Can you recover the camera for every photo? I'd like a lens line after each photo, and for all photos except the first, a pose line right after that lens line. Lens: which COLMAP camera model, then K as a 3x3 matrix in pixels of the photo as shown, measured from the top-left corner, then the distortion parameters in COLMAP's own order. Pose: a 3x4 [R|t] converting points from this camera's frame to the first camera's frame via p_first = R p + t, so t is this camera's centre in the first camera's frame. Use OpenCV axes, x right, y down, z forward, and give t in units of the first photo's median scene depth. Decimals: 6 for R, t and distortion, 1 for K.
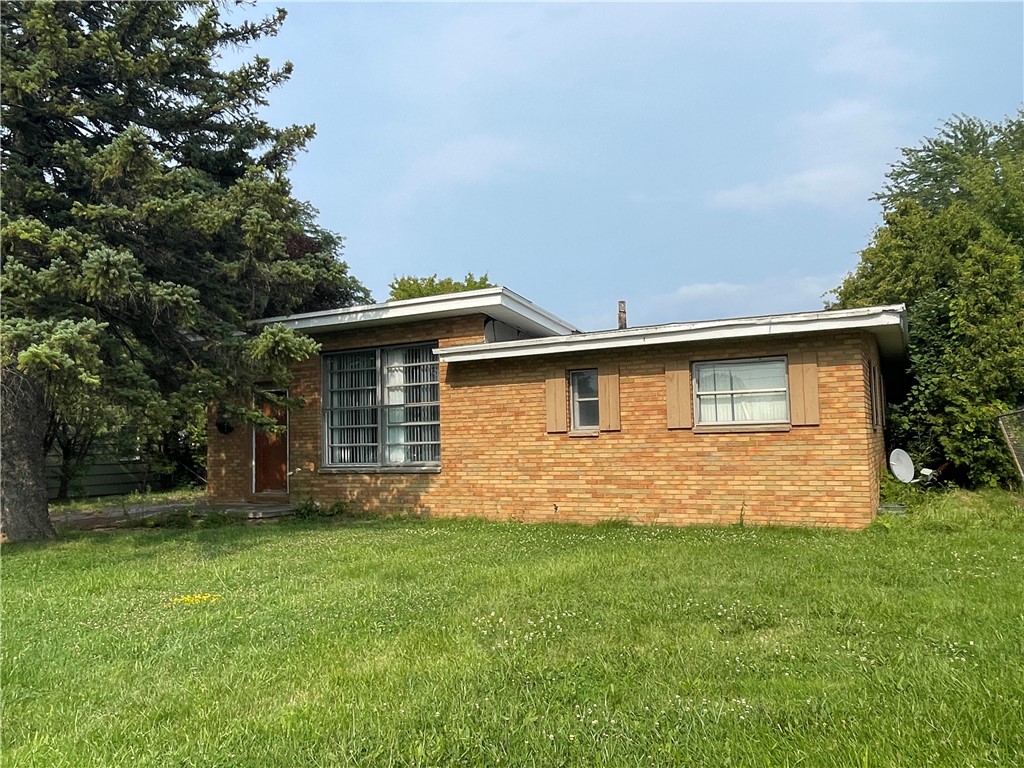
lens RADIAL K [[753.5, 0, 503.3], [0, 753.5, 380.0], [0, 0, 1]] dist [0.026730, -0.044938]
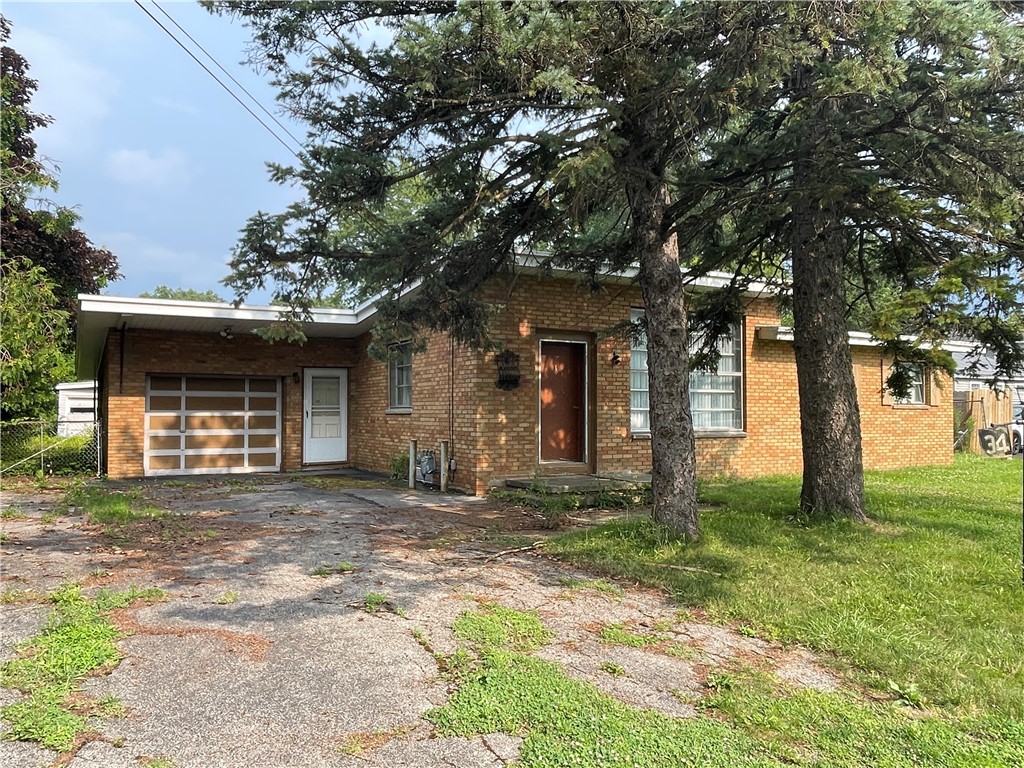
lens RADIAL K [[753.5, 0, 507.7], [0, 753.5, 389.8], [0, 0, 1]] dist [0.026730, -0.044938]
pose [[0.547760, 0.053414, 0.834928, -1.264891], [-0.082487, 0.996546, -0.009637, 0.098258], [-0.832559, -0.063593, 0.550274, 0.720640]]
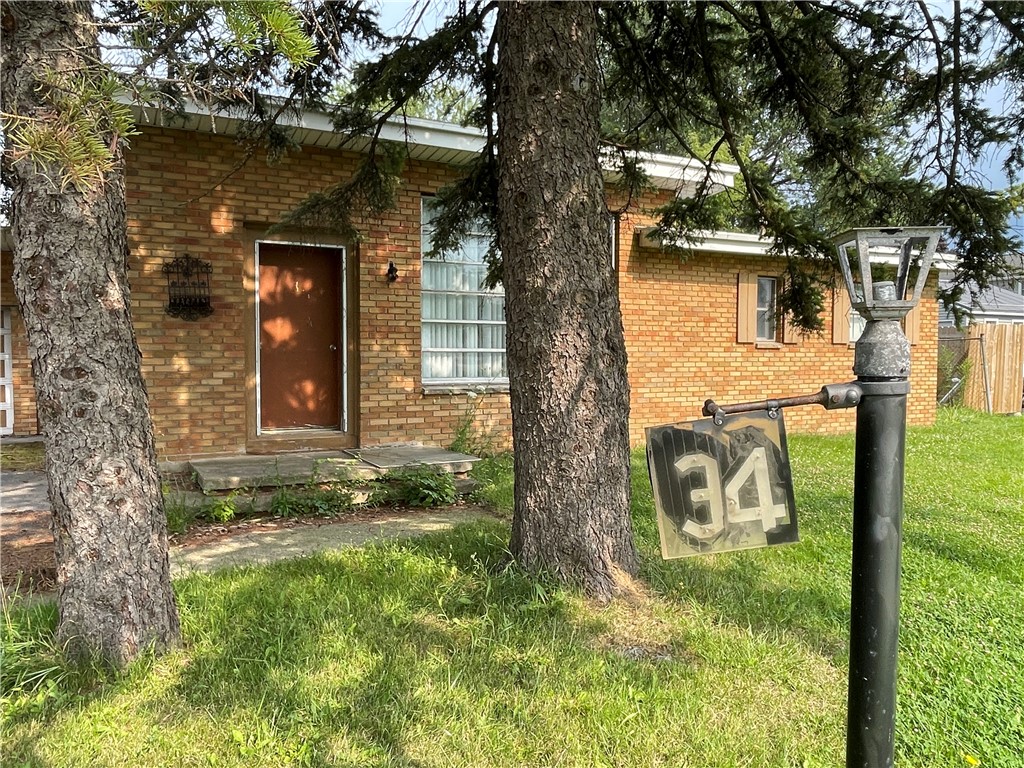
lens RADIAL K [[753.5, 0, 507.5], [0, 753.5, 385.0], [0, 0, 1]] dist [0.026730, -0.044938]
pose [[0.569640, -0.005620, 0.821875, -0.814596], [-0.079873, 0.994865, 0.062163, 0.083495], [-0.818004, -0.101057, 0.566266, 0.692022]]
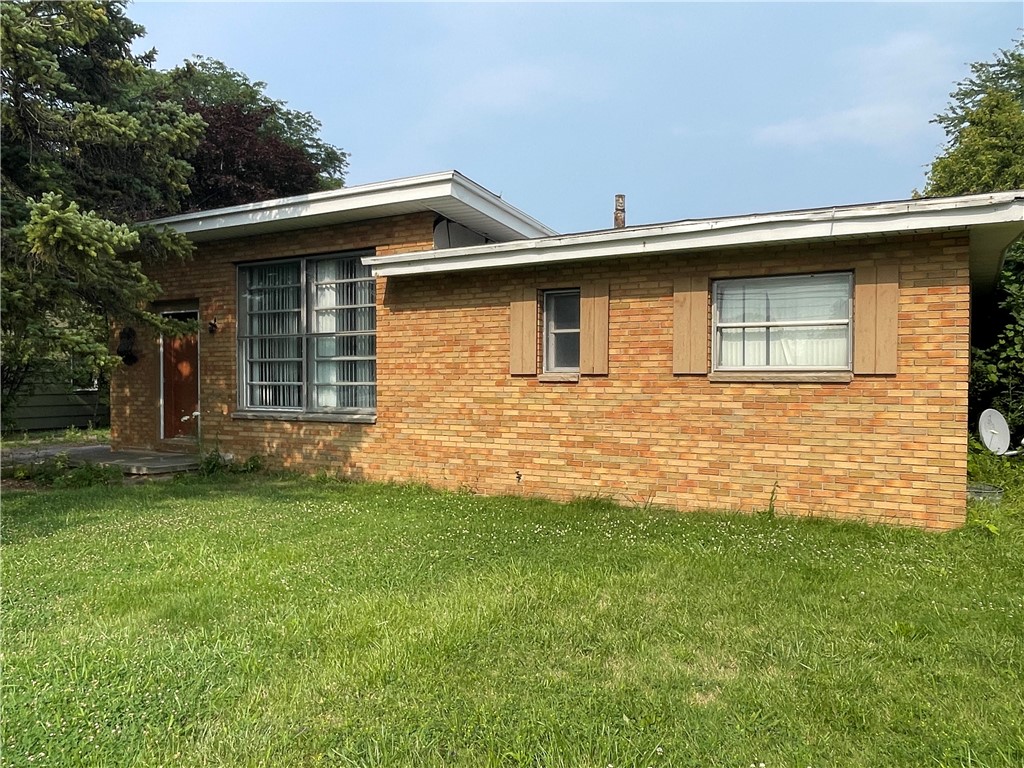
lens RADIAL K [[753.5, 0, 509.4], [0, 753.5, 389.7], [0, 0, 1]] dist [0.026730, -0.044938]
pose [[0.999237, 0.026168, -0.029002, 0.076853], [-0.023240, 0.995005, 0.097086, 0.012378], [0.031398, -0.096338, 0.994853, 0.260953]]
